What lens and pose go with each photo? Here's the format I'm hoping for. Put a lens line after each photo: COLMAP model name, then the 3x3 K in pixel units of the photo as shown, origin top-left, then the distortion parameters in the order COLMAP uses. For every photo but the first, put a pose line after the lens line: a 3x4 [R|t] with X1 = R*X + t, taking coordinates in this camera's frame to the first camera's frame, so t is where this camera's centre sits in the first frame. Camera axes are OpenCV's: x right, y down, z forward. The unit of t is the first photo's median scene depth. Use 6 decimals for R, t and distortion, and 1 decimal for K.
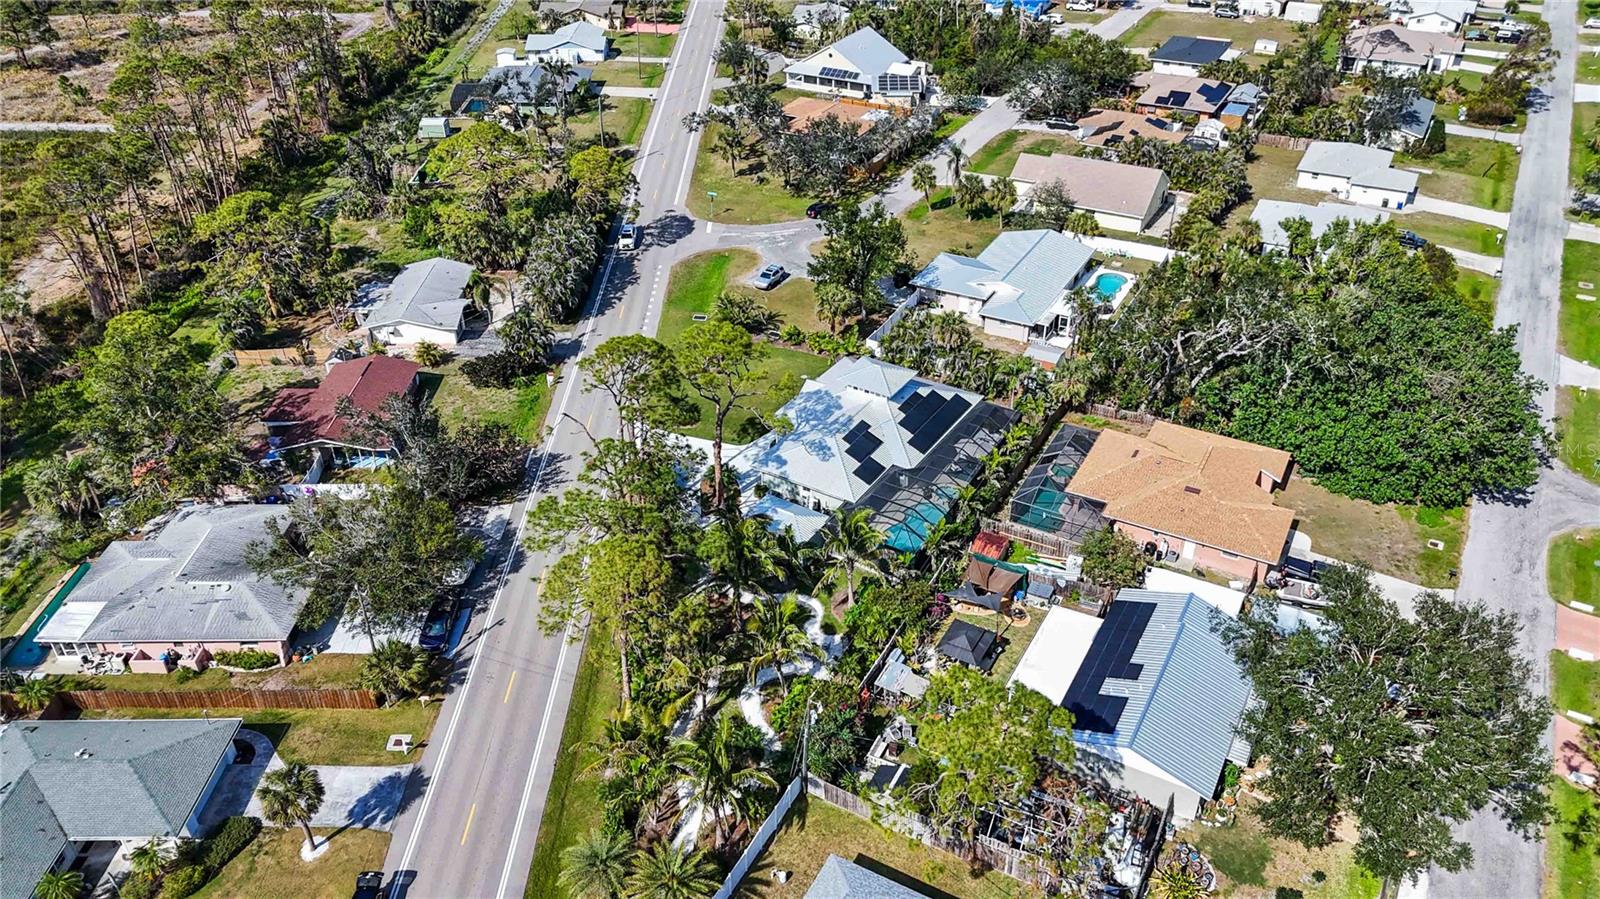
lens RADIAL K [[1172.8, 0, 800.0], [0, 1172.8, 449.5], [0, 0, 1]] dist [0.063871, -0.053921]
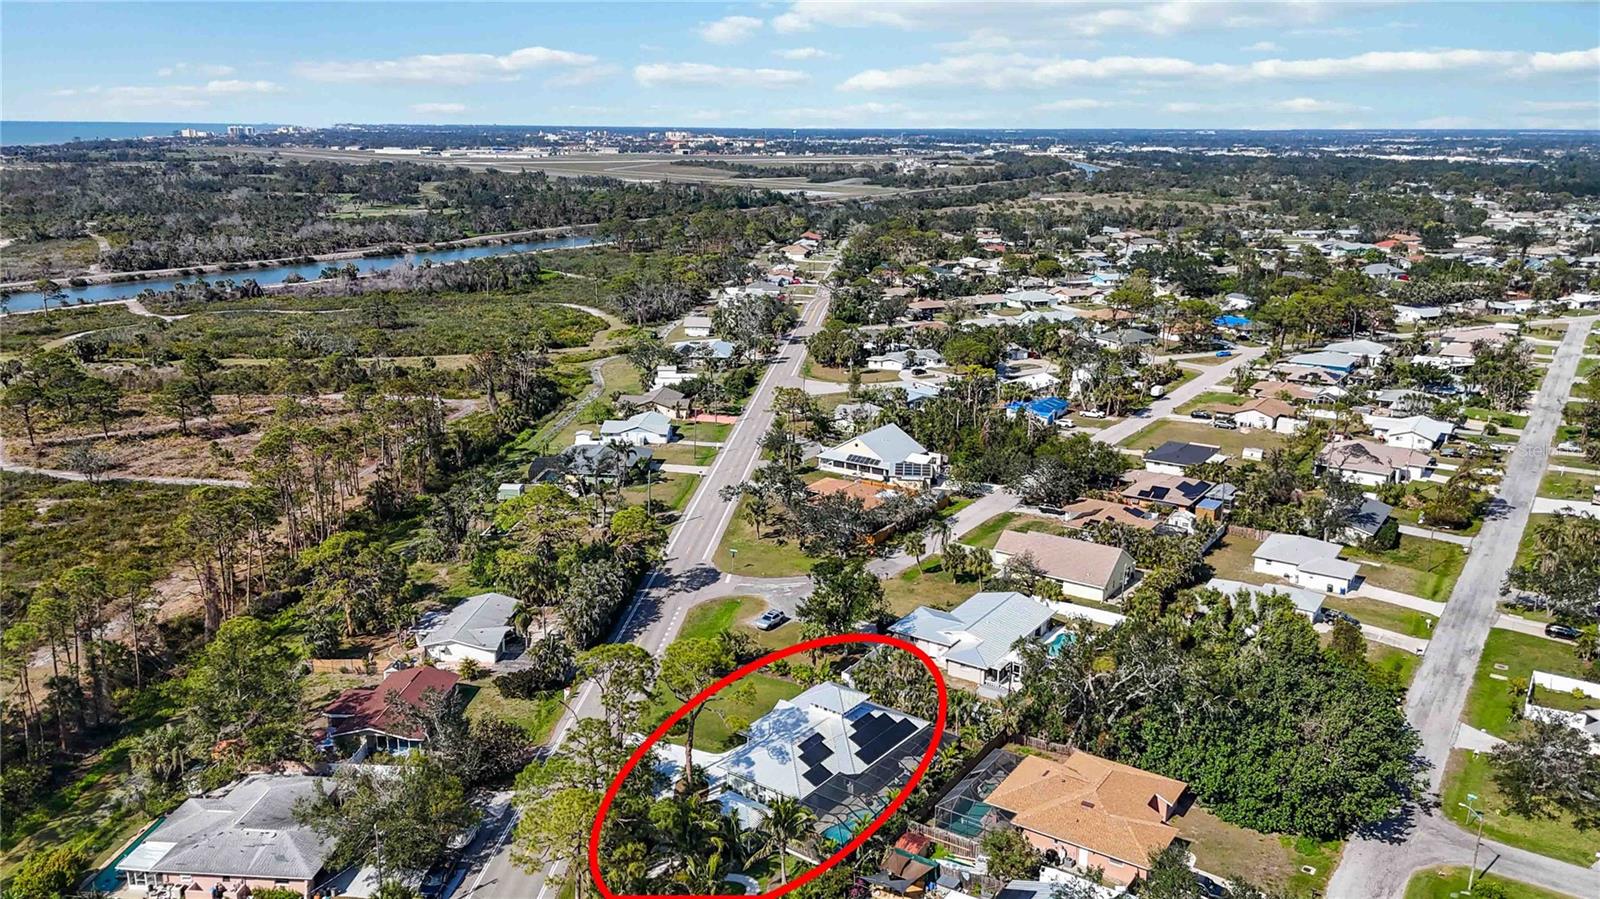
lens RADIAL K [[1221.1, 0, 800.0], [0, 1221.1, 449.5], [0, 0, 1]] dist [0.096245, -0.126630]
pose [[0.996322, 0.035557, -0.077960, 0.088628], [-0.058364, 0.947757, -0.313610, 0.067741], [0.062736, 0.317007, 0.946346, -0.186466]]
